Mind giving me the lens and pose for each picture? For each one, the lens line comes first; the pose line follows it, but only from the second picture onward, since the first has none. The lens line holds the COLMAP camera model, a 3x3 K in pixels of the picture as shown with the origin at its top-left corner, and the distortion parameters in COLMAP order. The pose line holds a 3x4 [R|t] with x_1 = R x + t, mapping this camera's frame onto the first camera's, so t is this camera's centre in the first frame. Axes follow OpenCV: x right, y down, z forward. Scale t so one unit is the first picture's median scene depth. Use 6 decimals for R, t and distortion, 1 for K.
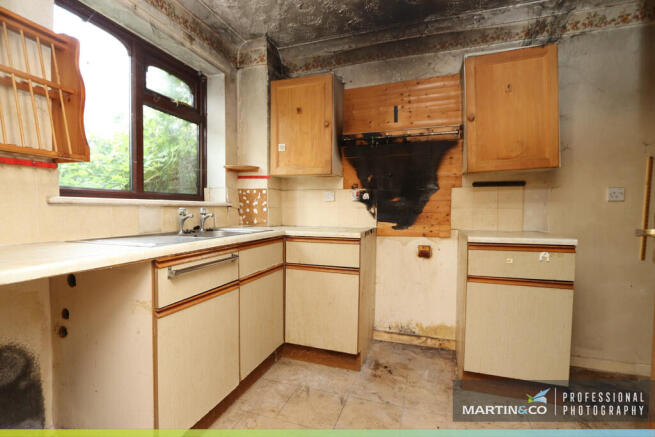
lens RADIAL K [[306.5, 0, 322.4], [0, 306.5, 216.9], [0, 0, 1]] dist [-0.019180, 0.001344]
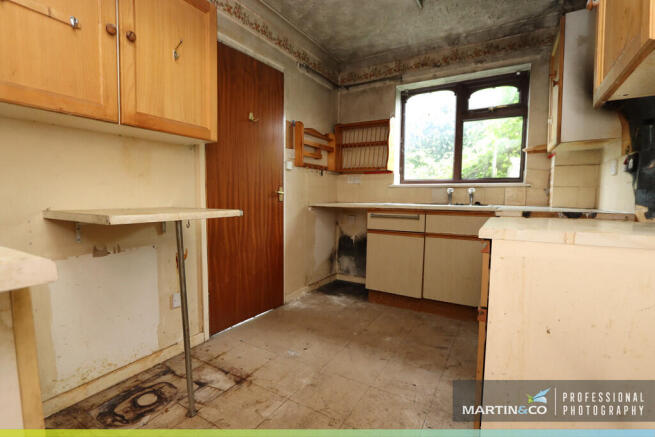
lens RADIAL K [[306.5, 0, 328.6], [0, 306.5, 221.0], [0, 0, 1]] dist [-0.019180, 0.001344]
pose [[-0.205821, 0.072045, -0.975934, 1.147422], [-0.038587, 0.995913, 0.081658, 0.030360], [0.977829, 0.054465, -0.202200, 0.698069]]
